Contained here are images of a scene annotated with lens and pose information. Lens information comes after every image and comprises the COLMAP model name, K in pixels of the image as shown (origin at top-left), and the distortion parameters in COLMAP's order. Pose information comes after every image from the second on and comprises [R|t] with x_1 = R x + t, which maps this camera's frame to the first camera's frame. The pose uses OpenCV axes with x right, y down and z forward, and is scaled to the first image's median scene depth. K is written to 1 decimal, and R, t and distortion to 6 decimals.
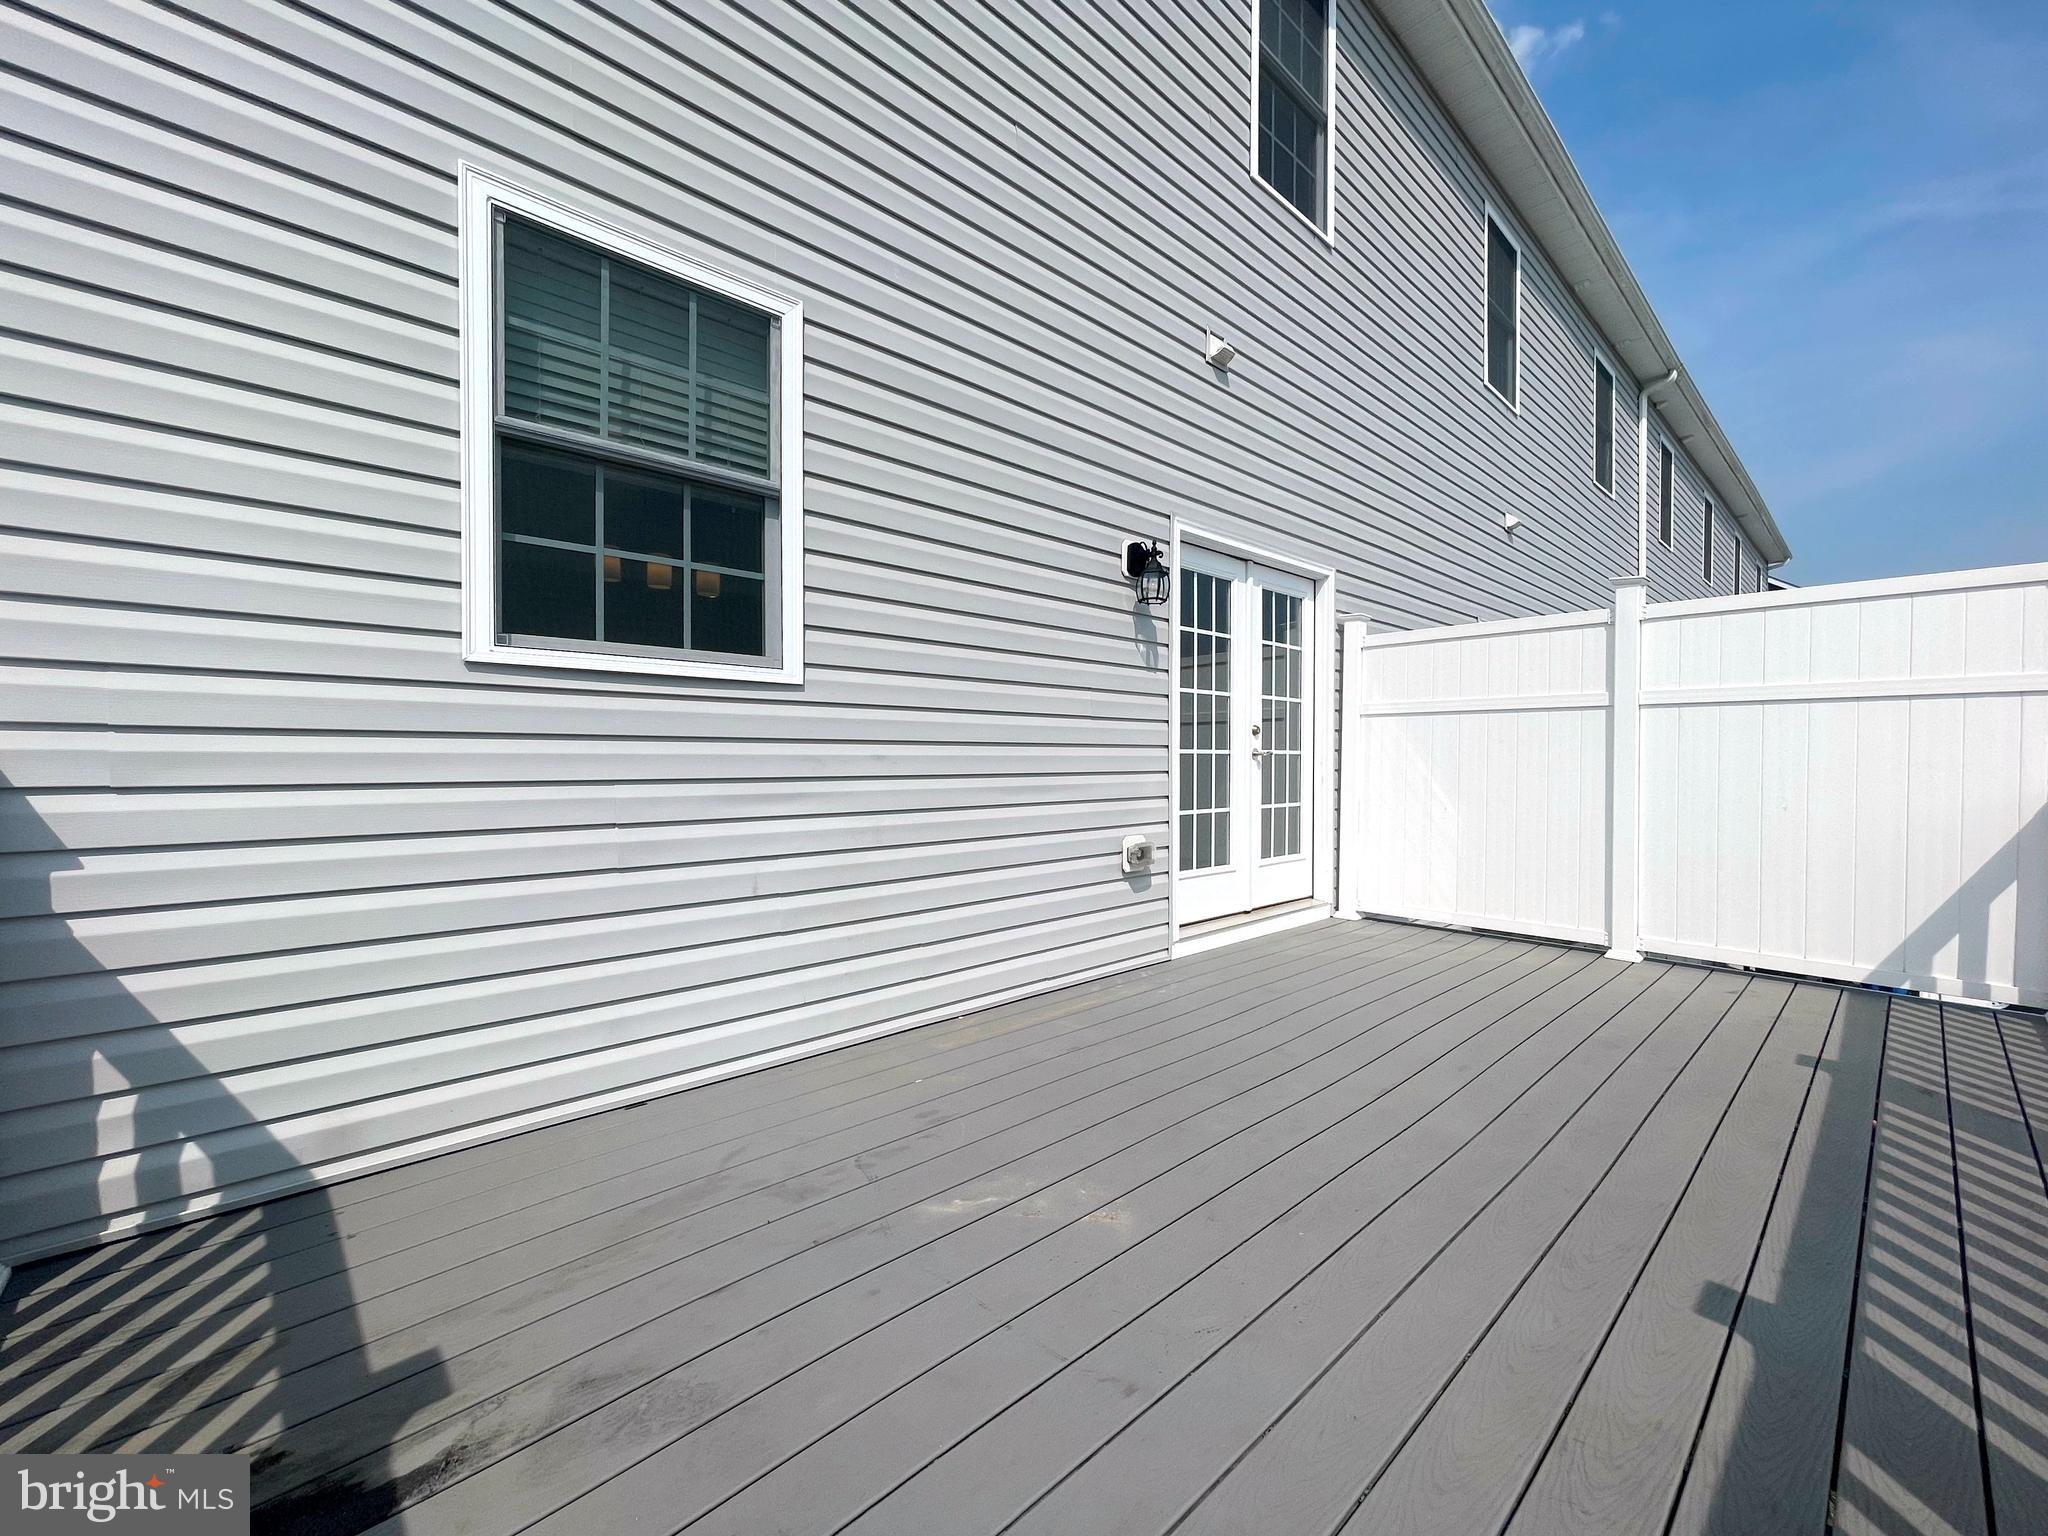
lens RADIAL K [[838.8, 0, 1025.4], [0, 838.8, 769.9], [0, 0, 1]] dist [-0.001358, -0.000286]
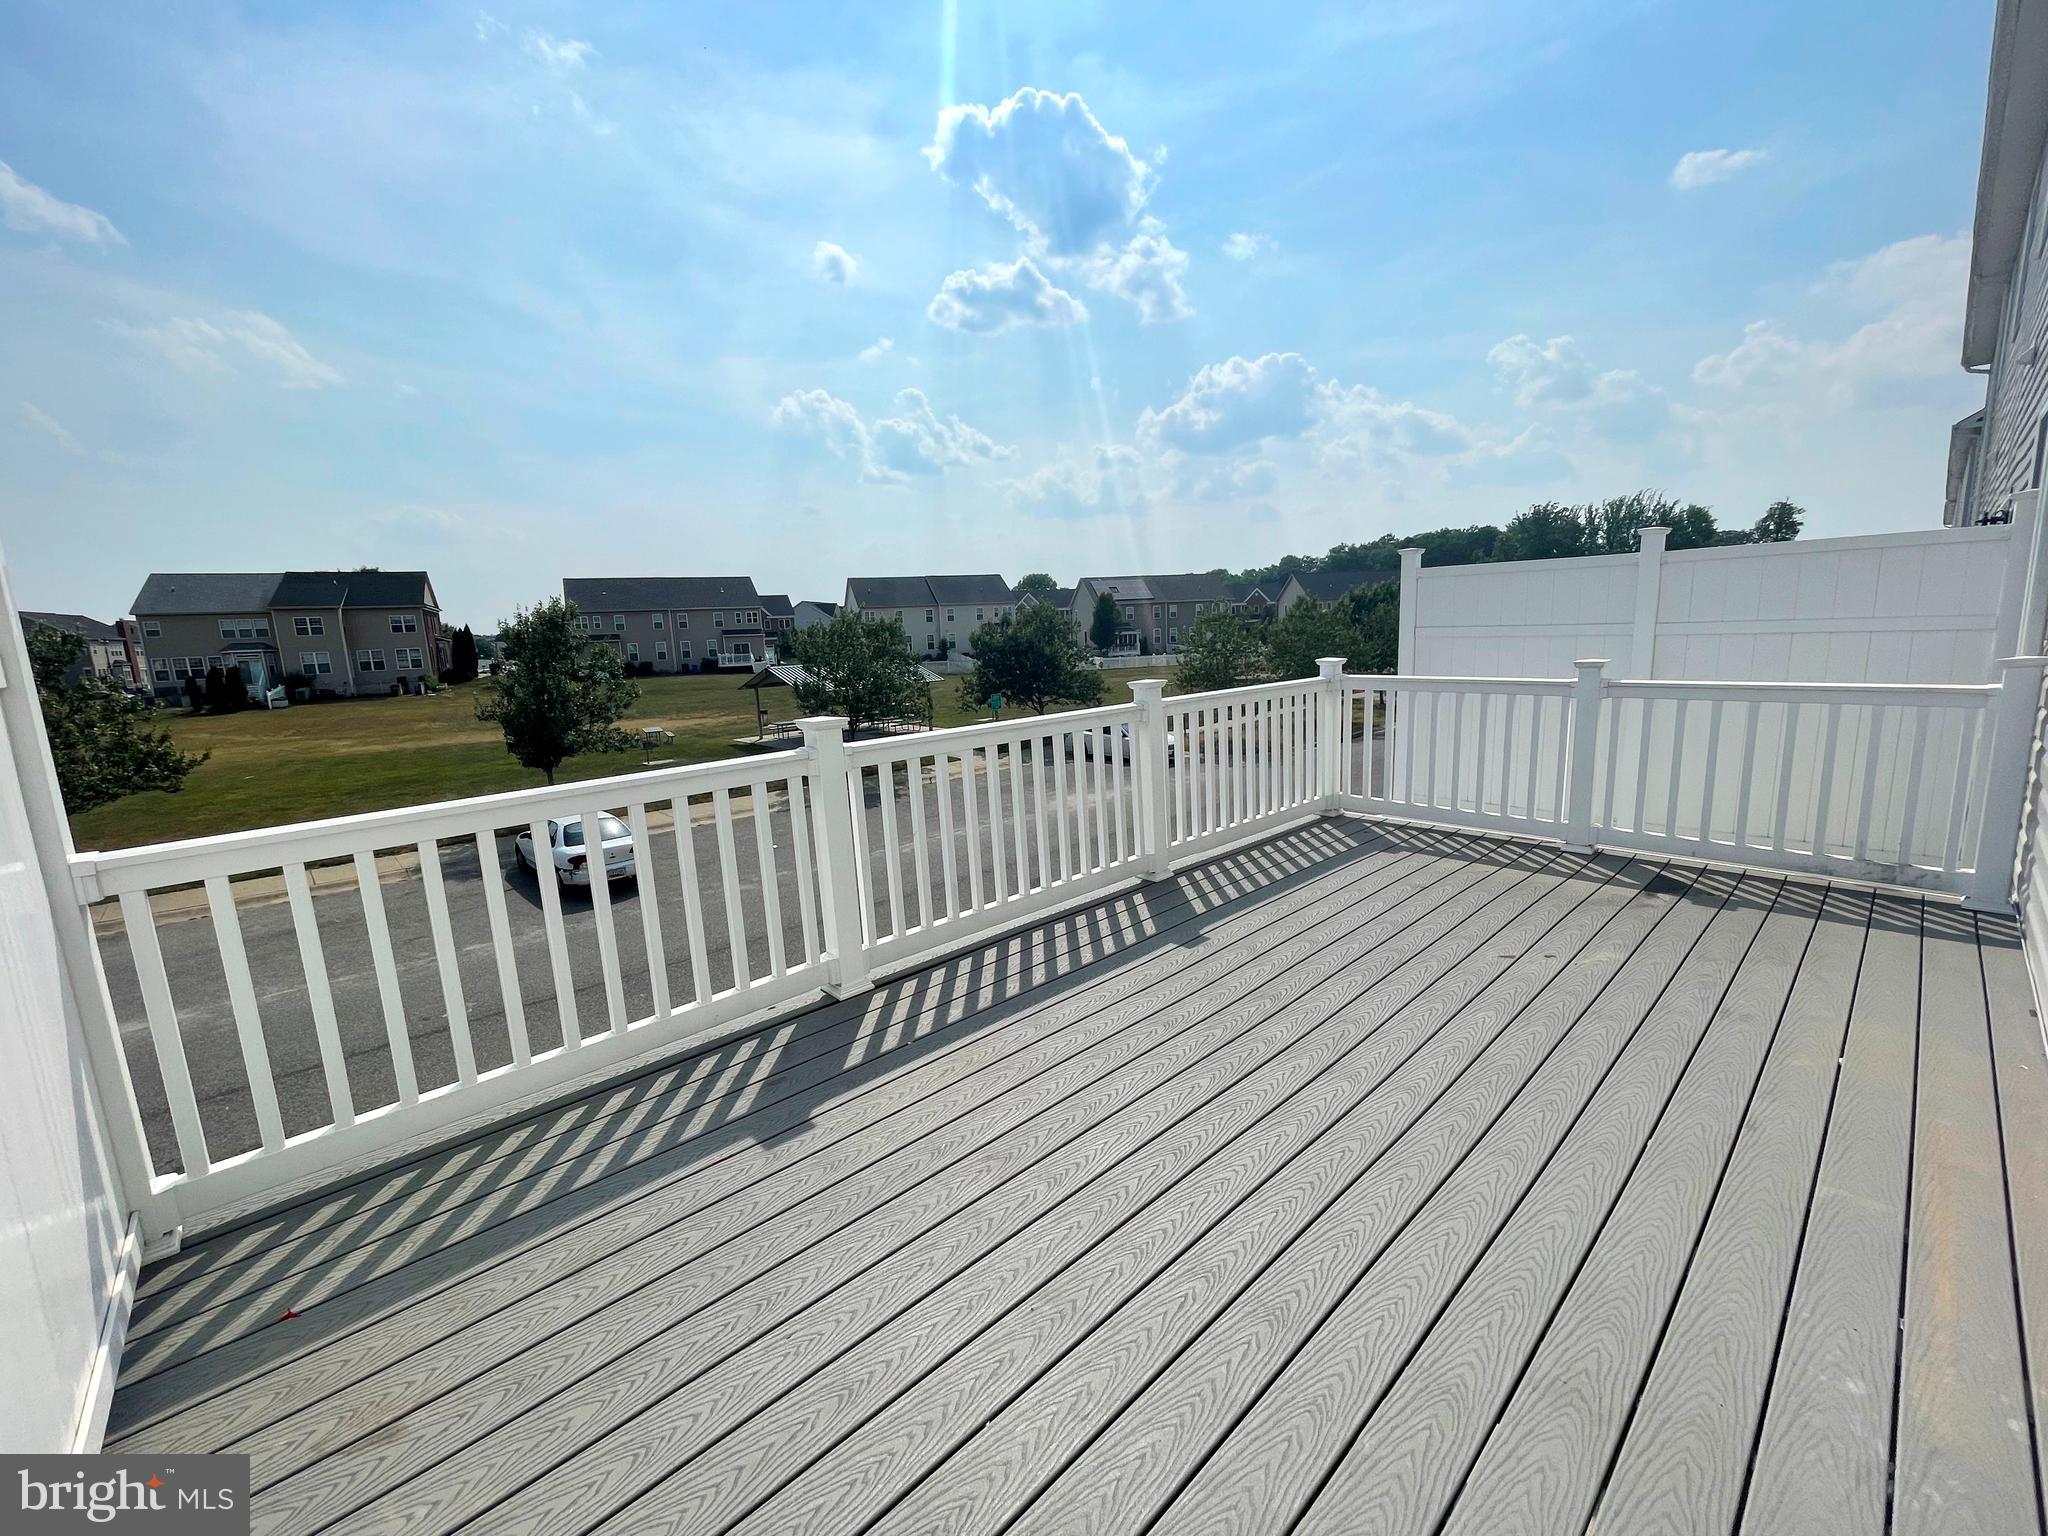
lens RADIAL K [[838.8, 0, 1025.4], [0, 838.8, 769.9], [0, 0, 1]] dist [-0.001358, -0.000286]
pose [[-0.999152, 0.039069, 0.013016, 1.216329], [0.040774, 0.982859, 0.179791, -0.226537], [-0.005769, 0.180170, -0.983619, 3.065759]]
